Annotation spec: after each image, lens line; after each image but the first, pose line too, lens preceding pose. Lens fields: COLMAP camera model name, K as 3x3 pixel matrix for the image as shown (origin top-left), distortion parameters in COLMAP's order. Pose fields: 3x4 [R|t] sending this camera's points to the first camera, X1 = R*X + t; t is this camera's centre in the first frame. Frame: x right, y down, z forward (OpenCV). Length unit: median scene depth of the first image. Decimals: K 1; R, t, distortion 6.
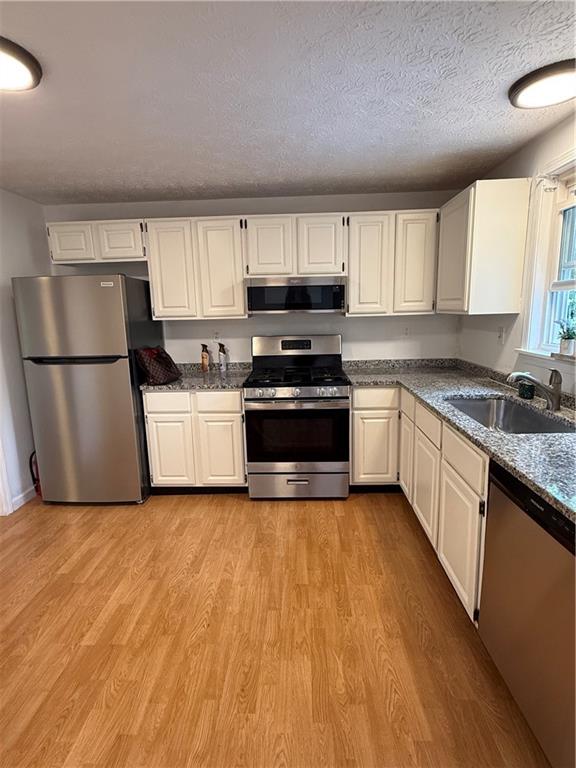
lens RADIAL K [[391.4, 0, 286.2], [0, 391.4, 378.1], [0, 0, 1]] dist [-0.002454, -0.000466]
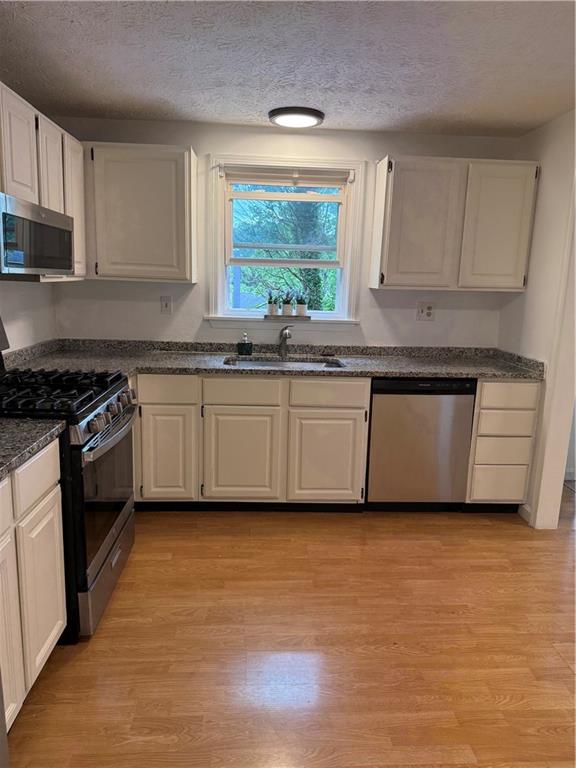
lens RADIAL K [[531.6, 0, 285.1], [0, 531.6, 384.6], [0, 0, 1]] dist [0.002243, -0.012876]
pose [[-0.080471, -0.177655, 0.980797, -1.218684], [0.150014, 0.970622, 0.188120, -0.178899], [-0.985404, 0.162271, -0.051457, 1.196628]]
